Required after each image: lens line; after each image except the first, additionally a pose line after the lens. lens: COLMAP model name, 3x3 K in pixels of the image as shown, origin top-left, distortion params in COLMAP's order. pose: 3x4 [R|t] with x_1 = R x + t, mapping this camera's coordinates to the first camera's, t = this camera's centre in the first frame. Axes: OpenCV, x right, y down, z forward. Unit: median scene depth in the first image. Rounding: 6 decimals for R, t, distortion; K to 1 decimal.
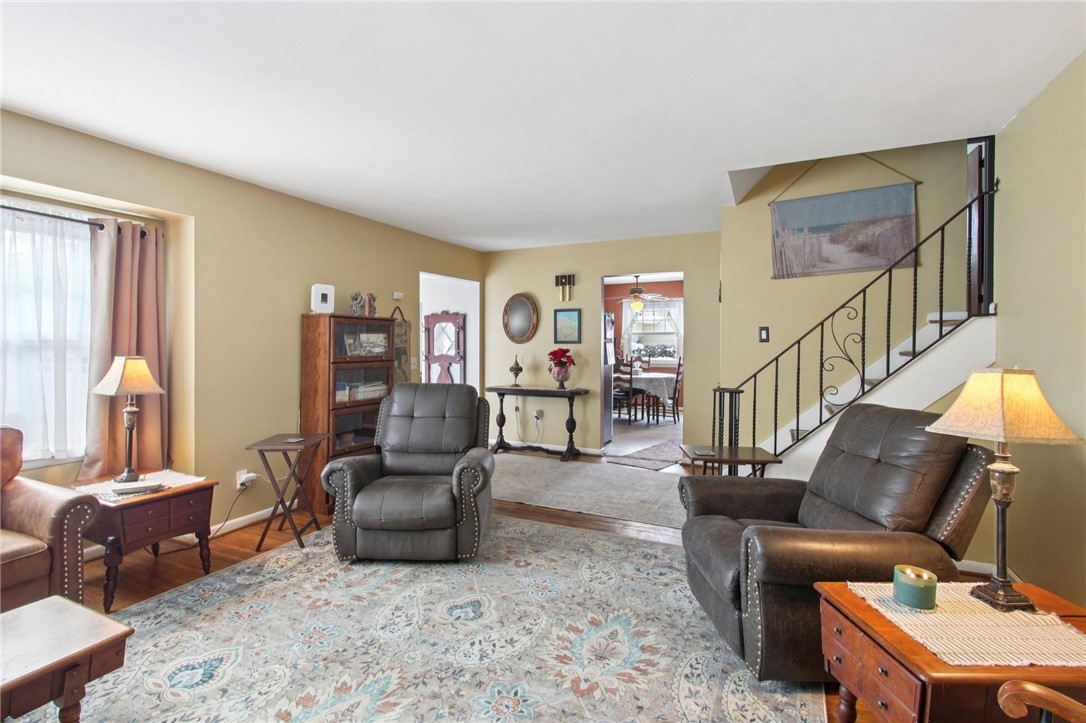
lens RADIAL K [[506.6, 0, 522.1], [0, 506.6, 355.5], [0, 0, 1]] dist [-0.000782, -0.000601]
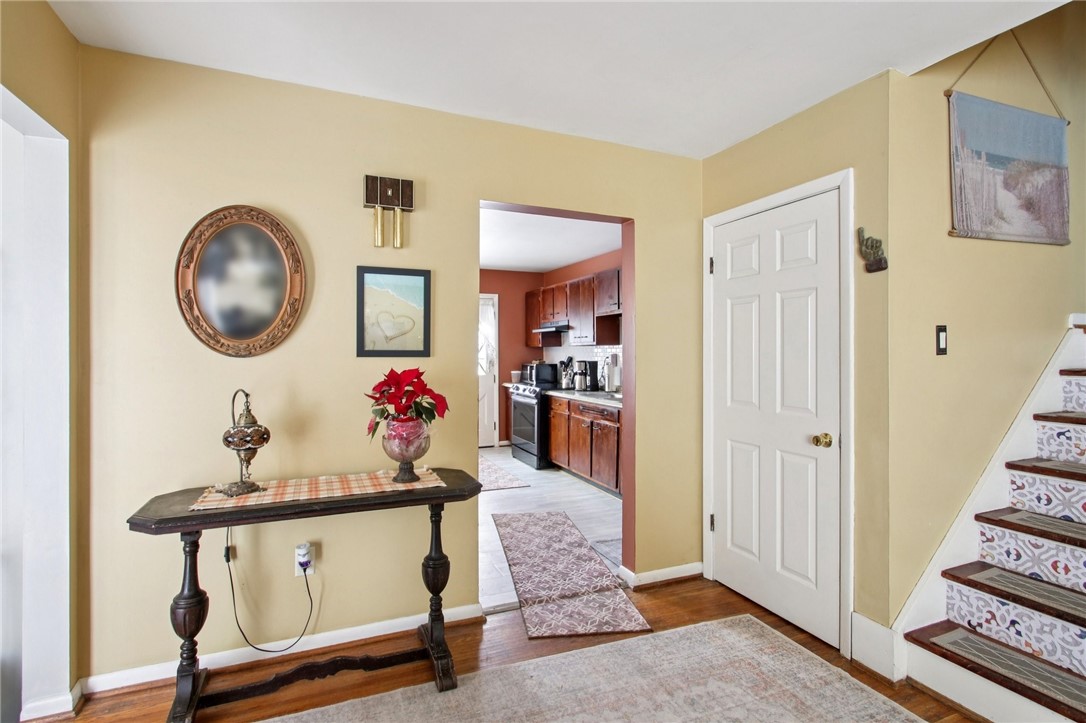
lens RADIAL K [[506.6, 0, 522.1], [0, 506.6, 355.5], [0, 0, 1]] dist [-0.000782, -0.000601]
pose [[0.667432, -0.004351, 0.744658, -0.135918], [0.016833, 0.999816, -0.009245, -0.019067], [-0.744480, 0.018705, 0.667383, 0.667477]]
